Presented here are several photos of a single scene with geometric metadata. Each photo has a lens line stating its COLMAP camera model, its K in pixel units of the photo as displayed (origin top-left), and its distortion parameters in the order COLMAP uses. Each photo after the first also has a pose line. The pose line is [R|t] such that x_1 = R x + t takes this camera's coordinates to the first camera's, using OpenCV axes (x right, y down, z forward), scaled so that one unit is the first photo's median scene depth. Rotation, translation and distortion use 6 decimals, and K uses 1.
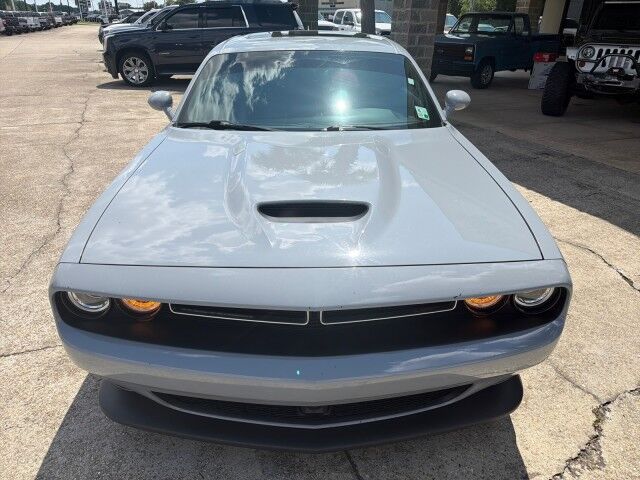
lens RADIAL K [[449.9, 0, 317.1], [0, 449.9, 238.3], [0, 0, 1]] dist [0.026756, -0.035415]
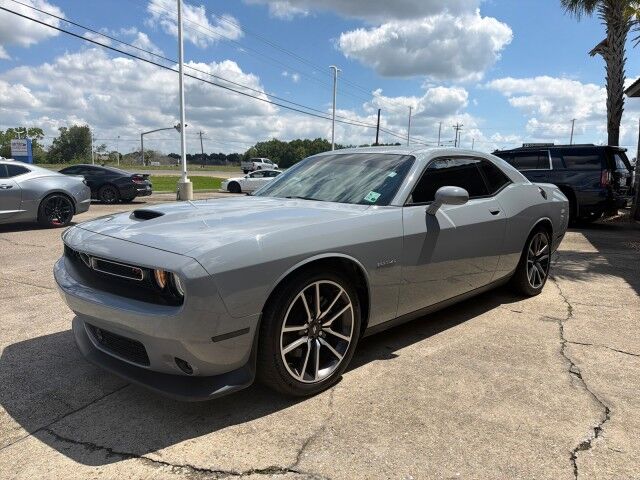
lens RADIAL K [[449.9, 0, 322.0], [0, 449.9, 247.5], [0, 0, 1]] dist [0.026756, -0.035415]
pose [[0.678557, 0.116645, -0.725227, 0.861121], [-0.326110, 0.932515, -0.155139, 0.048722], [0.658189, 0.341774, 0.670803, 0.191934]]
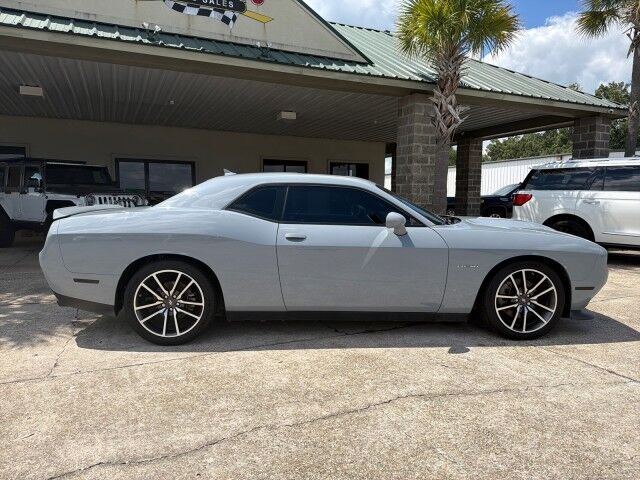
lens RADIAL K [[449.9, 0, 322.9], [0, 449.9, 243.9], [0, 0, 1]] dist [0.026756, -0.035415]
pose [[-0.047545, -0.116764, 0.992021, -1.528323], [0.428108, 0.894922, 0.125853, -0.479490], [-0.902476, 0.430676, 0.007438, 1.194913]]
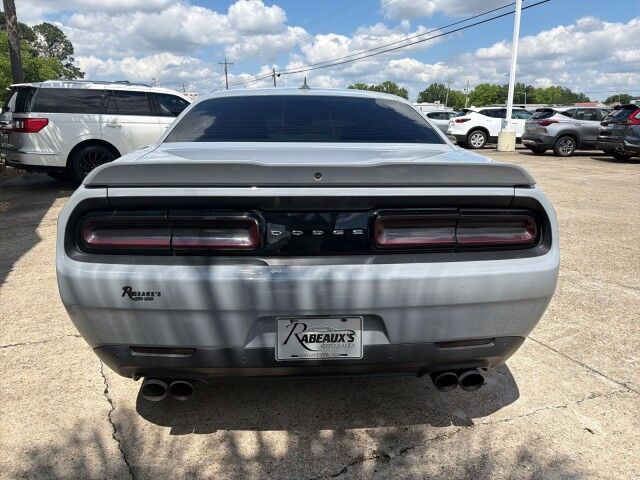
lens RADIAL K [[449.9, 0, 320.0], [0, 449.9, 243.0], [0, 0, 1]] dist [0.026756, -0.035415]
pose [[-0.999160, 0.000025, -0.040978, -0.020537], [-0.026772, 0.756664, 0.653255, -0.974845], [0.031023, 0.653804, -0.756028, 2.255107]]
